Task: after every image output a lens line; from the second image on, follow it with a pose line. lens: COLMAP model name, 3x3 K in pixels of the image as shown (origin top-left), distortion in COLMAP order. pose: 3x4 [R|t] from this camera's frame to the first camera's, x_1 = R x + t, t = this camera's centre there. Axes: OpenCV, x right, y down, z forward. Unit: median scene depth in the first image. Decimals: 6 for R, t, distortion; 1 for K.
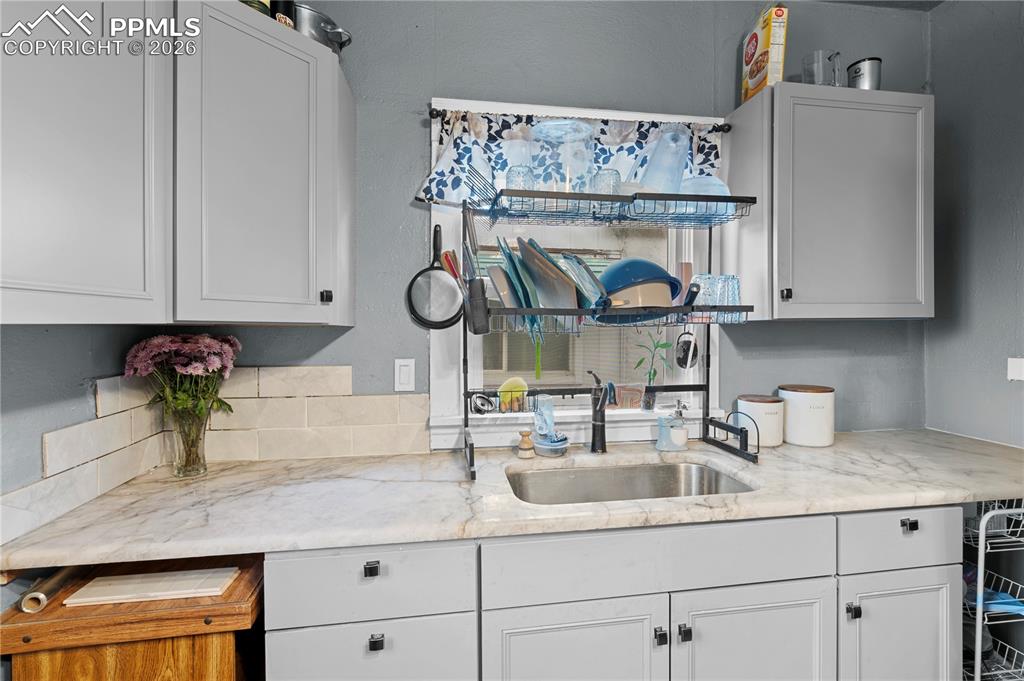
lens RADIAL K [[473.0, 0, 506.3], [0, 473.0, 333.2], [0, 0, 1]] dist [-0.003731, 0.000340]
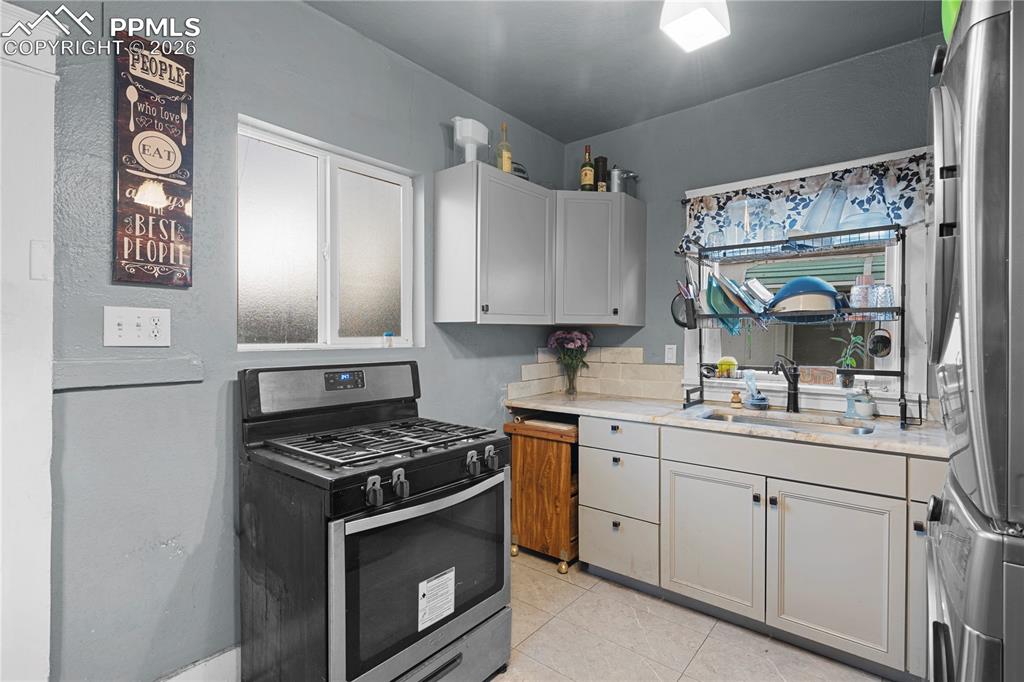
lens RADIAL K [[473.0, 0, 506.3], [0, 473.0, 333.7], [0, 0, 1]] dist [-0.003731, 0.000340]
pose [[0.654578, 0.002901, -0.755989, 0.721948], [-0.010883, 0.999925, -0.005586, 0.030852], [0.755916, 0.011884, 0.654560, -0.605753]]
